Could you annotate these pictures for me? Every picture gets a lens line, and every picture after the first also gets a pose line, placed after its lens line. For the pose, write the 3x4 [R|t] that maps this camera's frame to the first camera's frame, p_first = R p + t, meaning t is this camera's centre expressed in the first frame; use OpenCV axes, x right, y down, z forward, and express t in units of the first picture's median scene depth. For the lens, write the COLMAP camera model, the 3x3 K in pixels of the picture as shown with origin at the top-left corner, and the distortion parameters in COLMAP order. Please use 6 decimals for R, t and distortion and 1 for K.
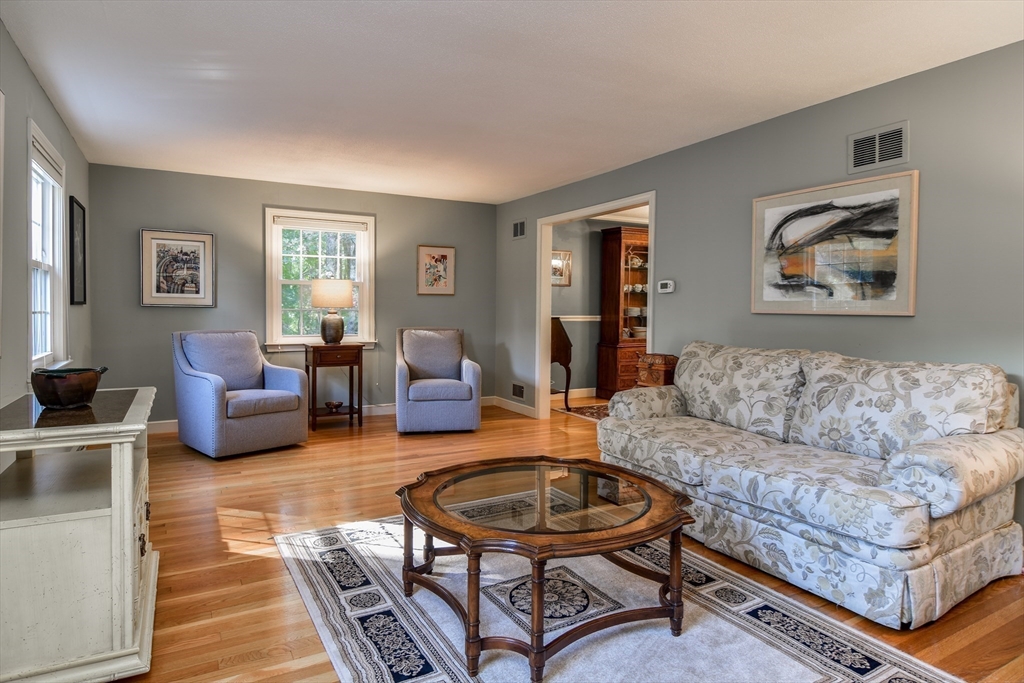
lens RADIAL K [[567.6, 0, 503.7], [0, 567.6, 325.7], [0, 0, 1]] dist [-0.007418, -0.000504]
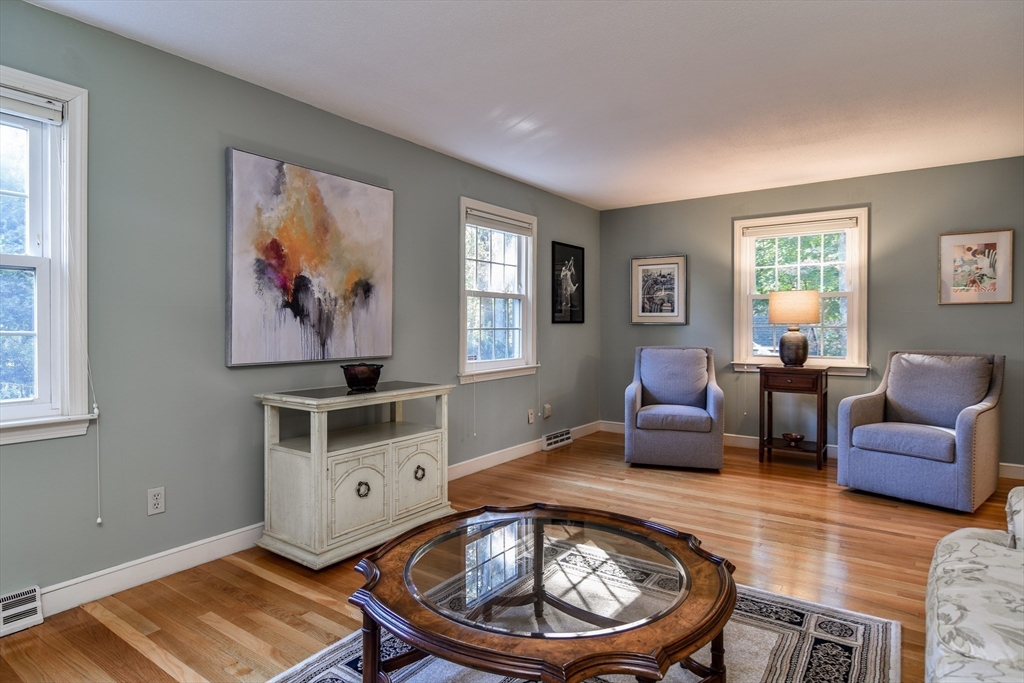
lens RADIAL K [[567.6, 0, 513.9], [0, 567.6, 332.9], [0, 0, 1]] dist [-0.007418, -0.000504]
pose [[0.430340, 0.002901, -0.902662, 0.301086], [-0.025514, 0.999634, -0.008951, 0.000291], [0.902306, 0.026882, 0.430257, 0.261684]]
